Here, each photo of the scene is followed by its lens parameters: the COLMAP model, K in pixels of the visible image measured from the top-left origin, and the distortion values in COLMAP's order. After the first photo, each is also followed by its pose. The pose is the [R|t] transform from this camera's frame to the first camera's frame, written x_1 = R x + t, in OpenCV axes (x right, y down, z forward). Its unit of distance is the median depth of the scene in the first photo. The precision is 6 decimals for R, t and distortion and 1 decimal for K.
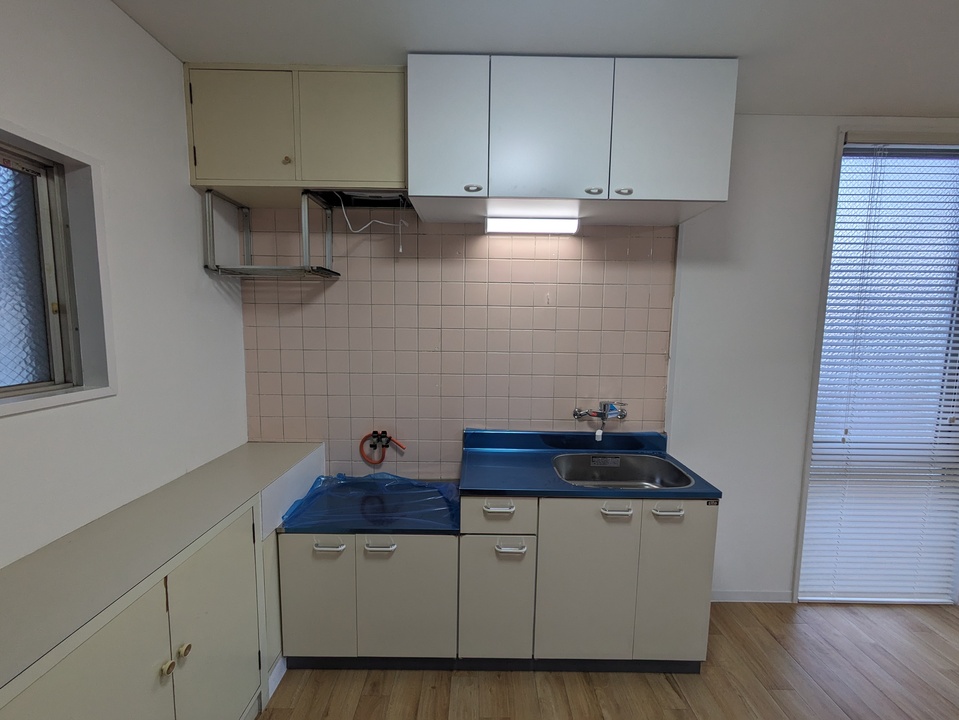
lens RADIAL K [[382.4, 0, 482.5], [0, 382.4, 360.6], [0, 0, 1]] dist [-0.001744, 0.003191]
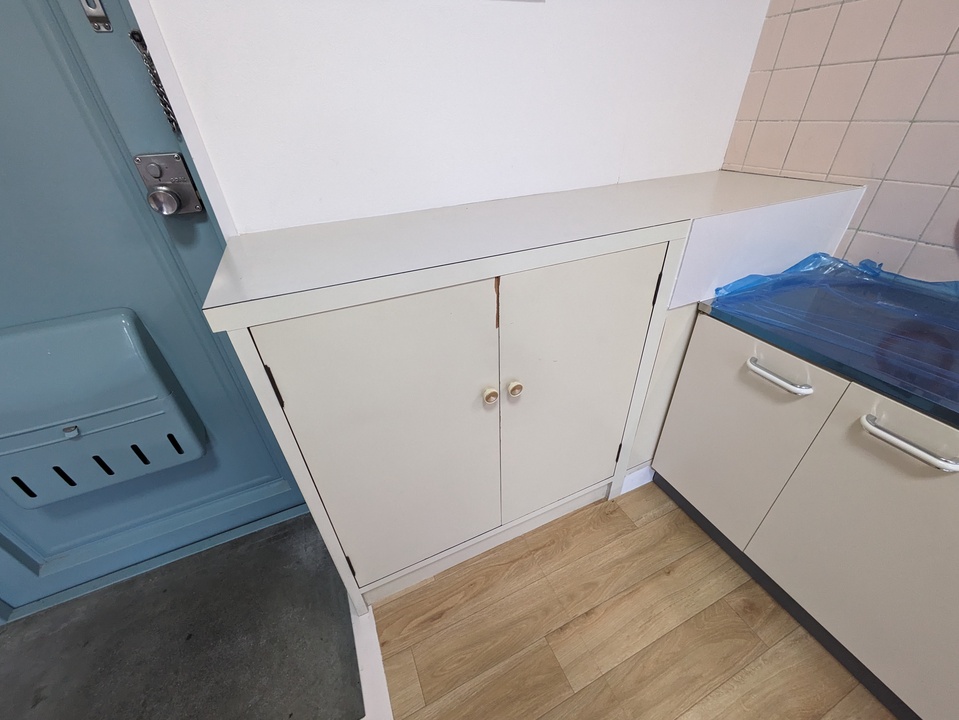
lens RADIAL K [[382.4, 0, 479.0], [0, 382.4, 361.7], [0, 0, 1]] dist [-0.001744, 0.003191]
pose [[0.403084, 0.484189, -0.776585, -0.151300], [-0.046929, 0.858395, 0.510838, 0.199384], [0.913959, -0.169467, 0.368728, 0.393152]]
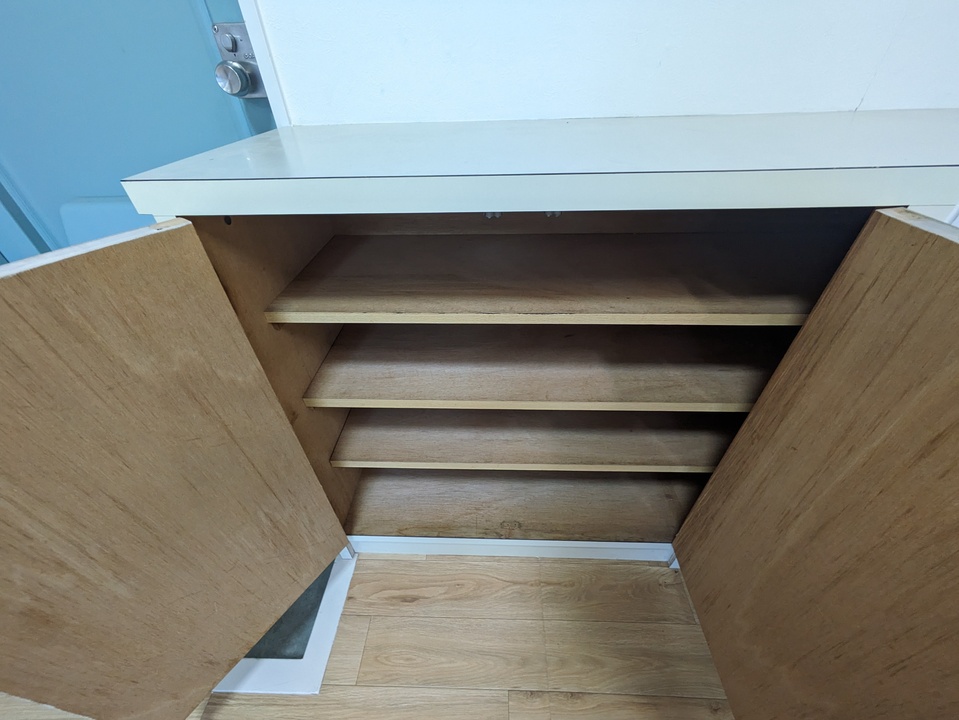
lens RADIAL K [[382.4, 0, 481.1], [0, 382.4, 361.8], [0, 0, 1]] dist [-0.001744, 0.003191]
pose [[-0.042666, 0.617941, -0.785066, -0.227751], [-0.076615, 0.781444, 0.619254, 0.242883], [0.996147, 0.086569, 0.014003, 0.531804]]
